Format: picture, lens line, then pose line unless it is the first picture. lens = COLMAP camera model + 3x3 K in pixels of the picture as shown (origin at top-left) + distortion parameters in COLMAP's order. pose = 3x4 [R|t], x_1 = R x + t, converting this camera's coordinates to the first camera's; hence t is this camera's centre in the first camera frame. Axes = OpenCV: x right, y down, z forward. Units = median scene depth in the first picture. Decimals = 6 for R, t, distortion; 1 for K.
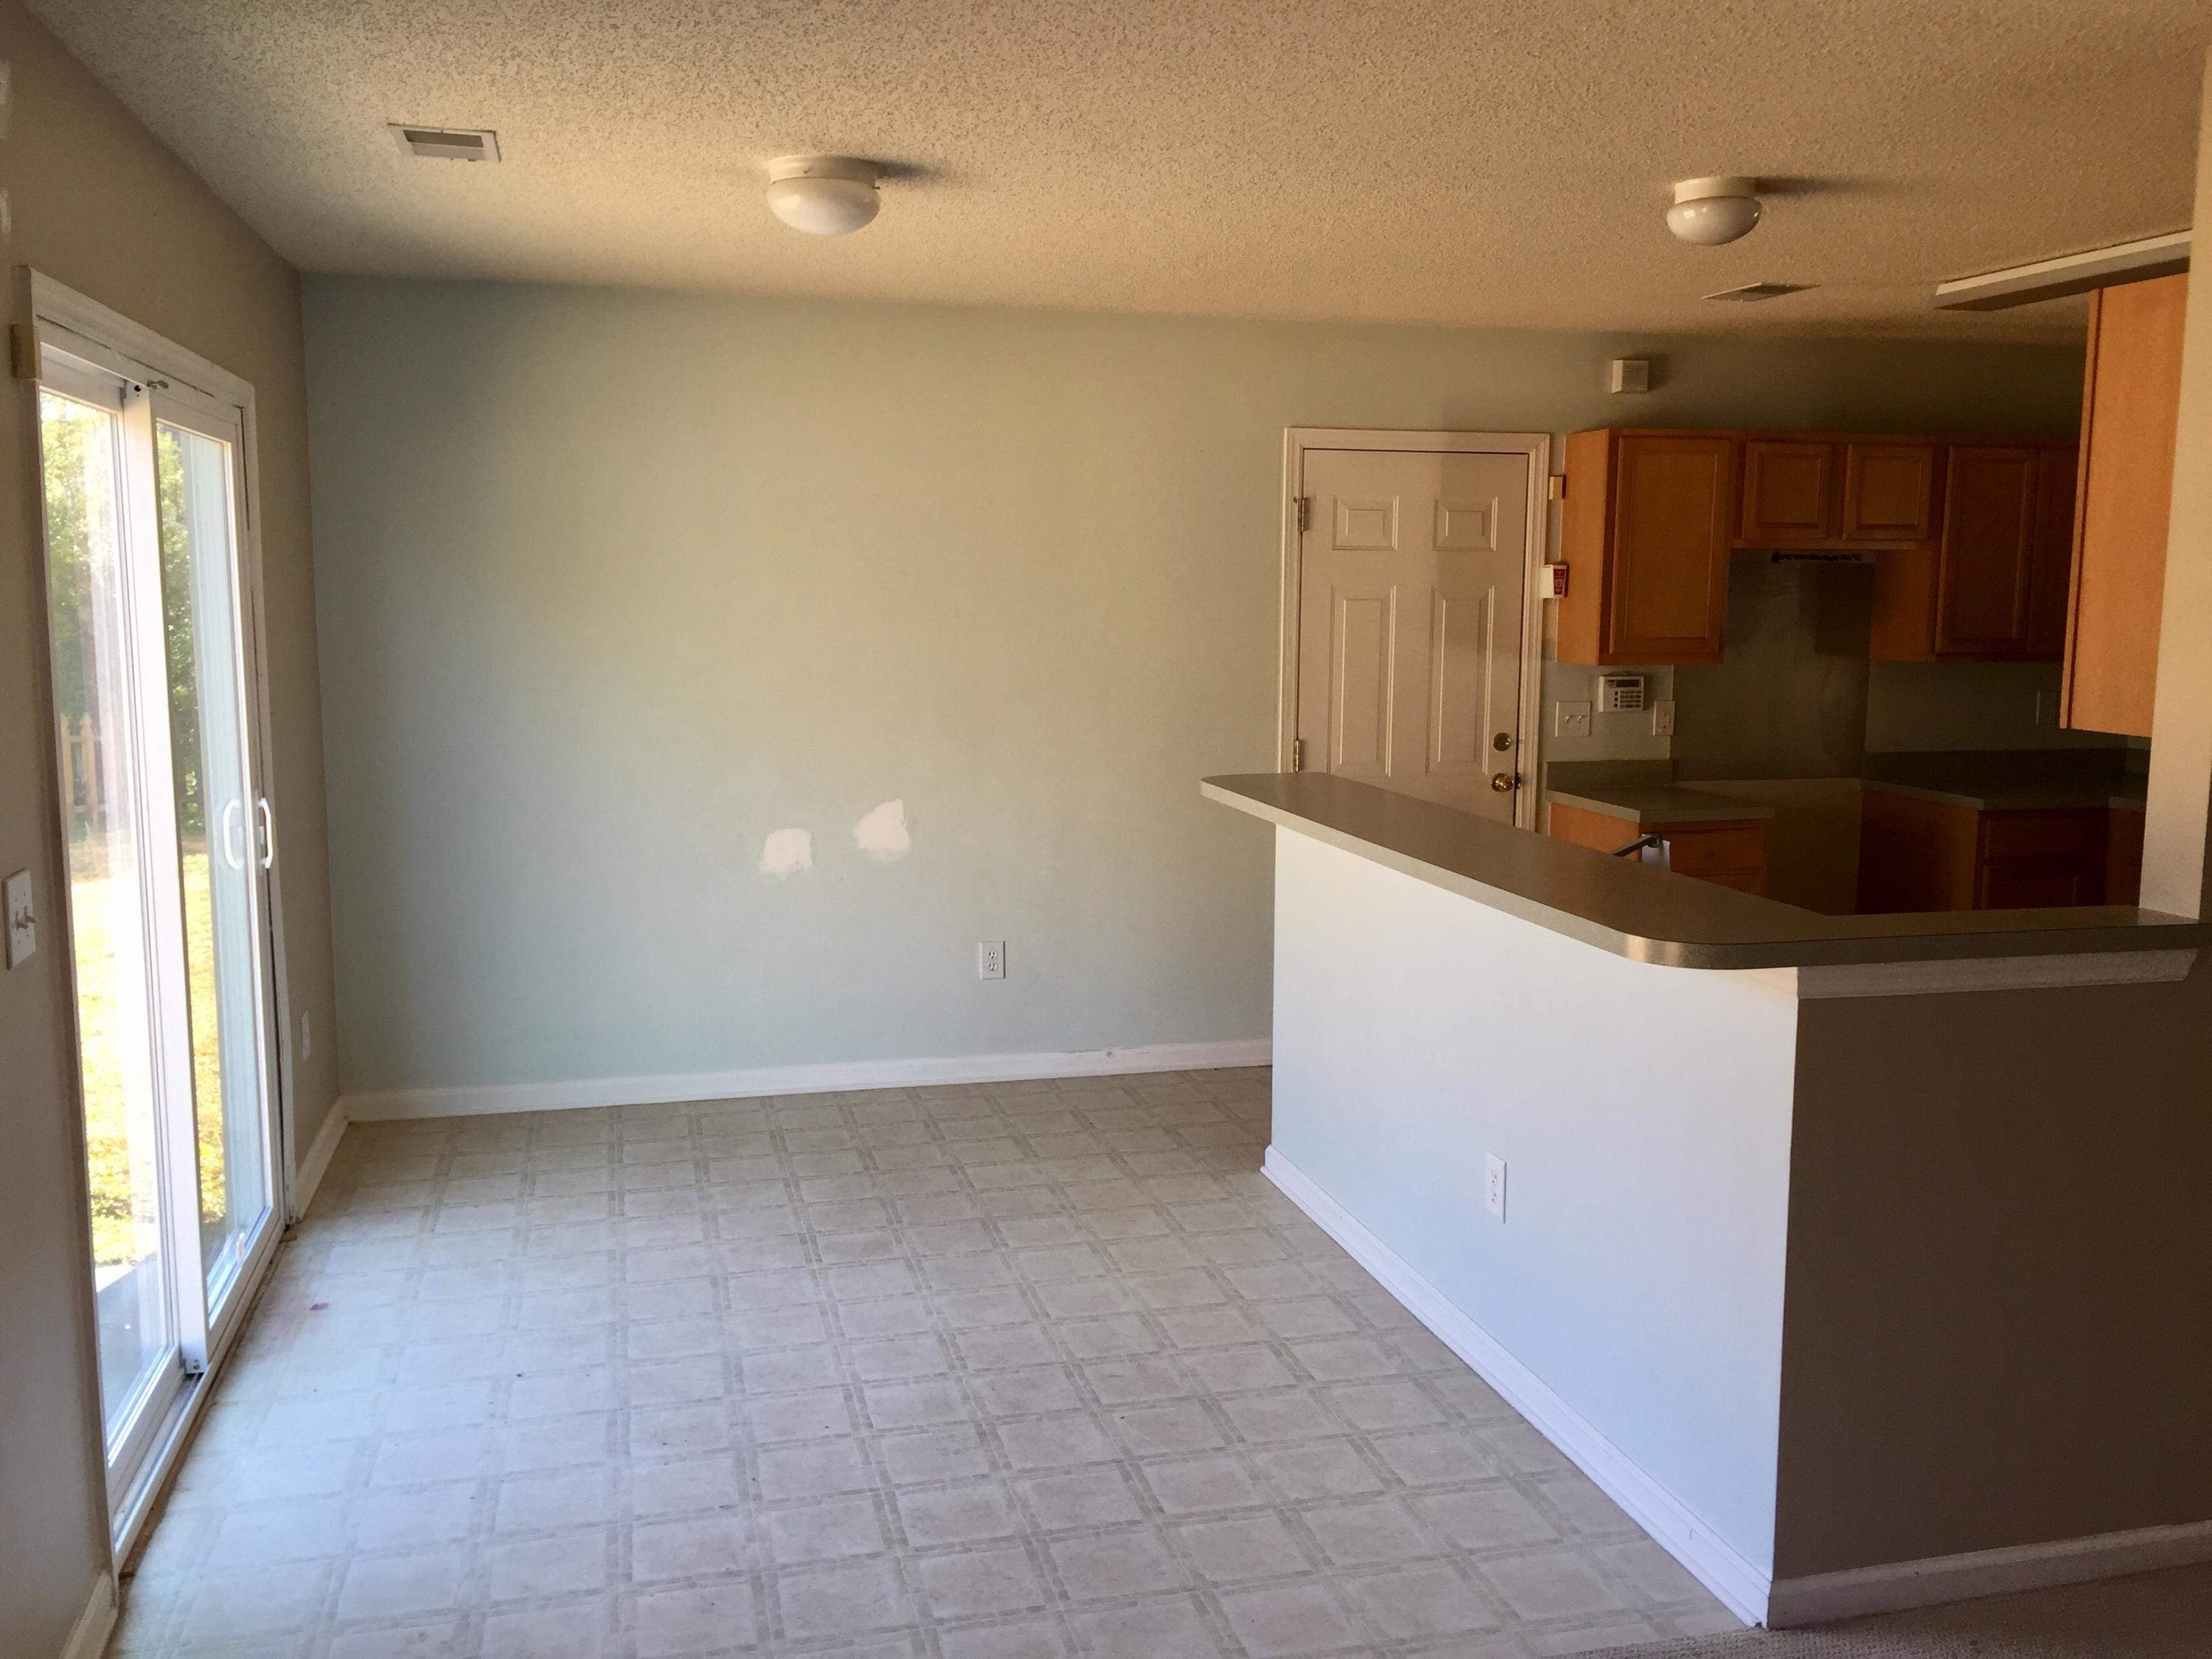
lens RADIAL K [[1870.3, 0, 1103.7], [0, 1870.3, 823.4], [0, 0, 1]] dist [0.049125, -0.016609]
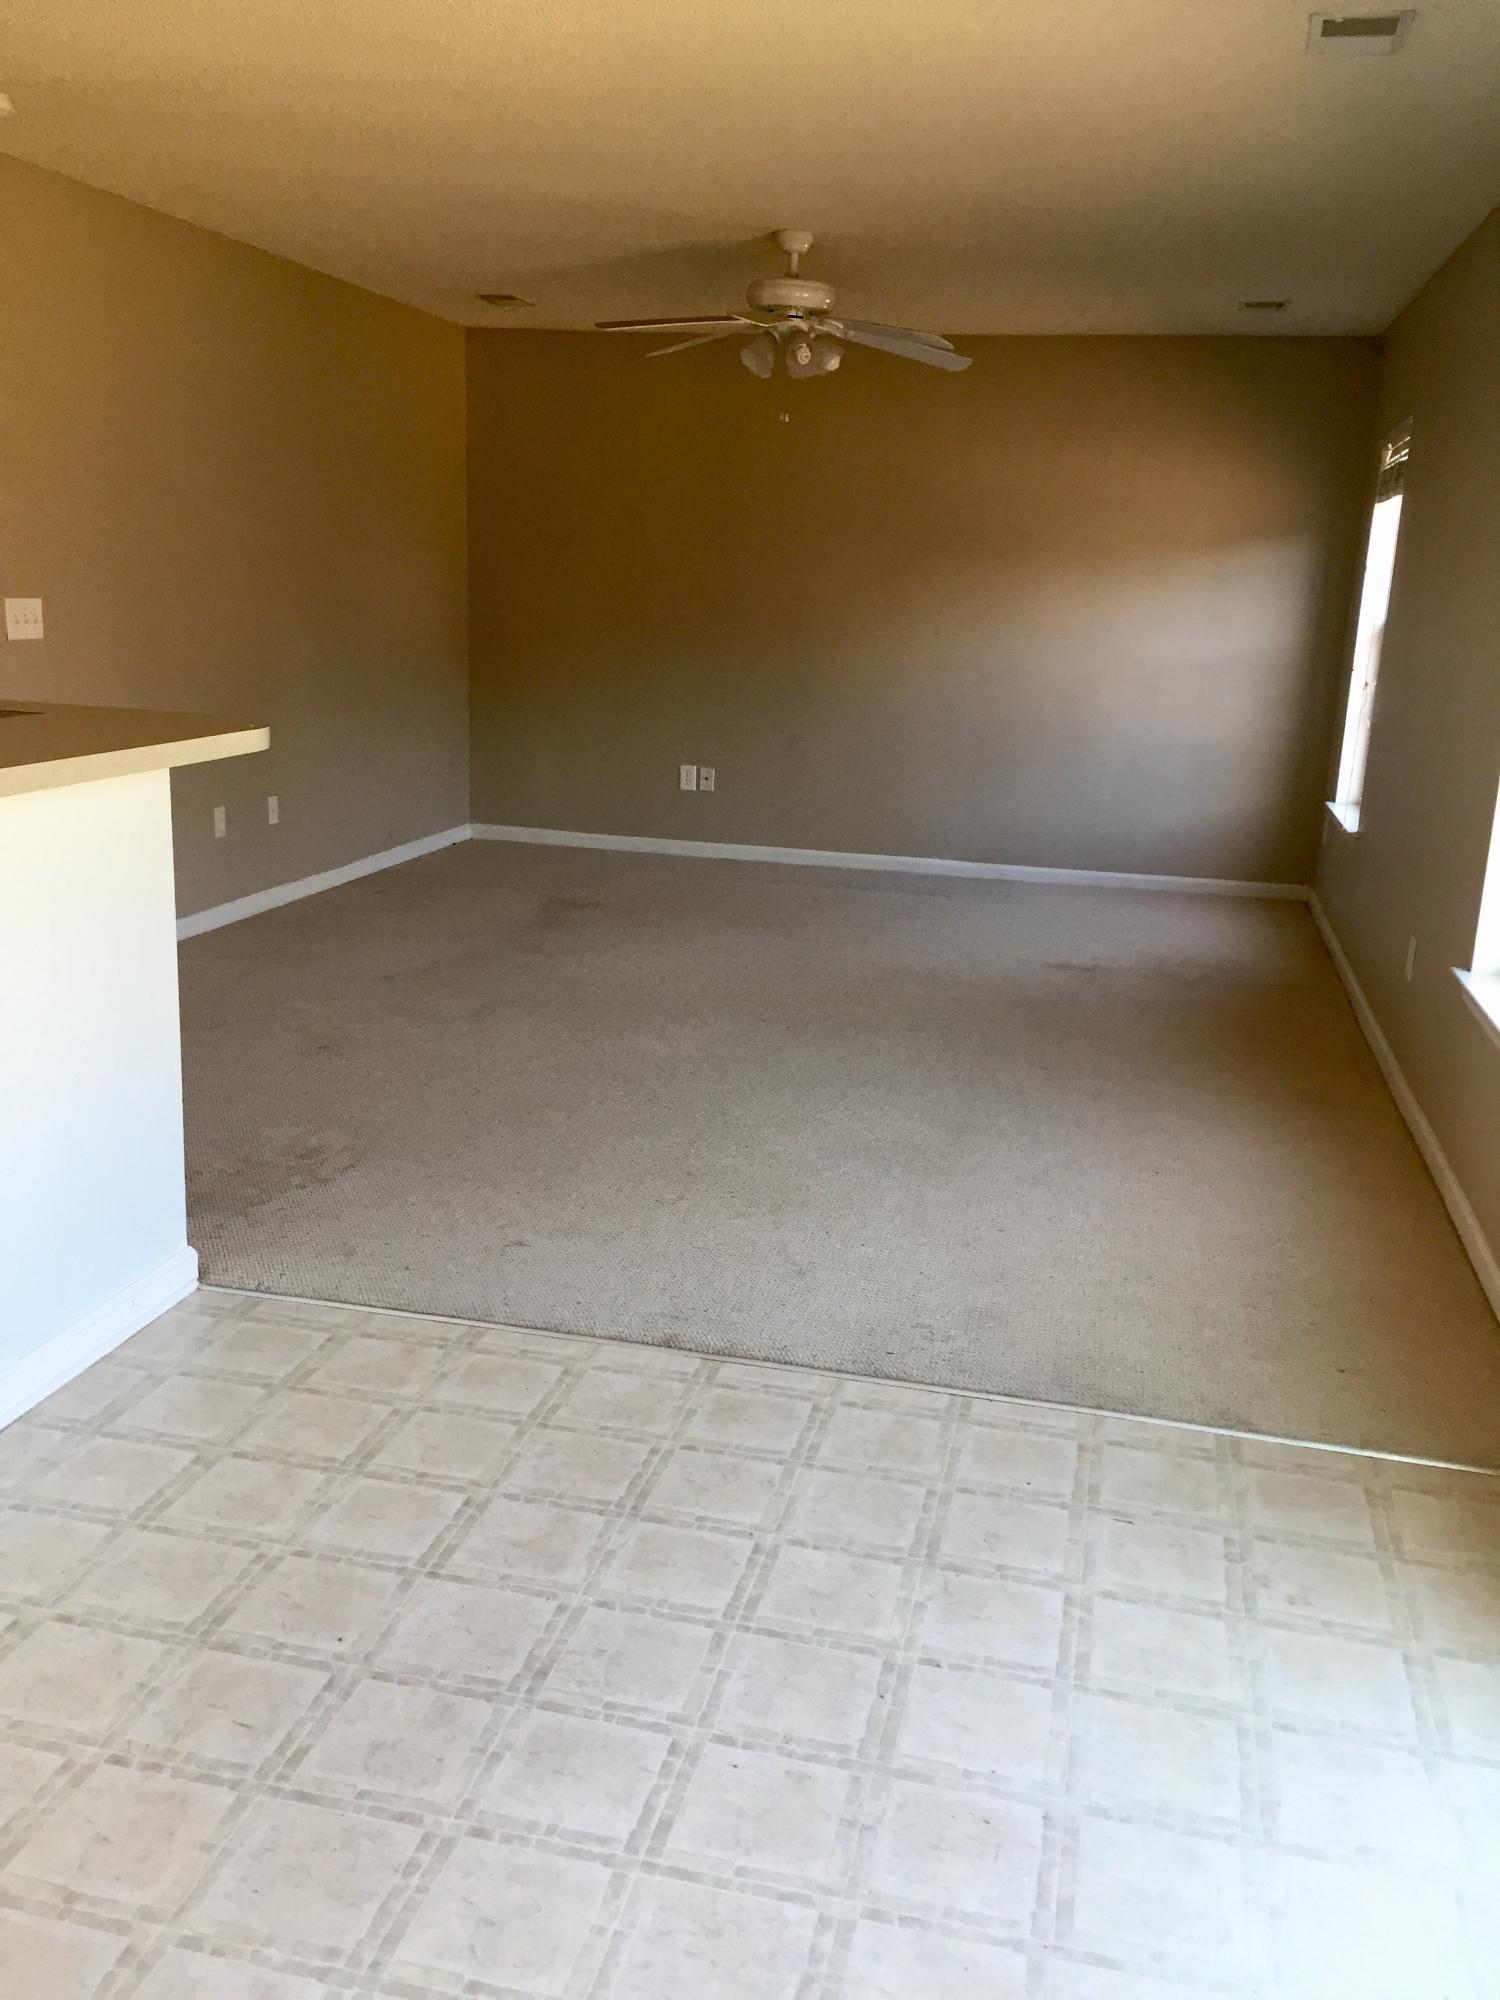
lens RADIAL K [[1691.1, 0, 744.9], [0, 1691.1, 1002.9], [0, 0, 1]] dist [0.049125, -0.016609]
pose [[-0.880547, -0.159461, 0.446329, -0.404756], [0.017862, 0.929869, 0.367456, -0.138624], [-0.473622, 0.331534, -0.815945, 1.536153]]
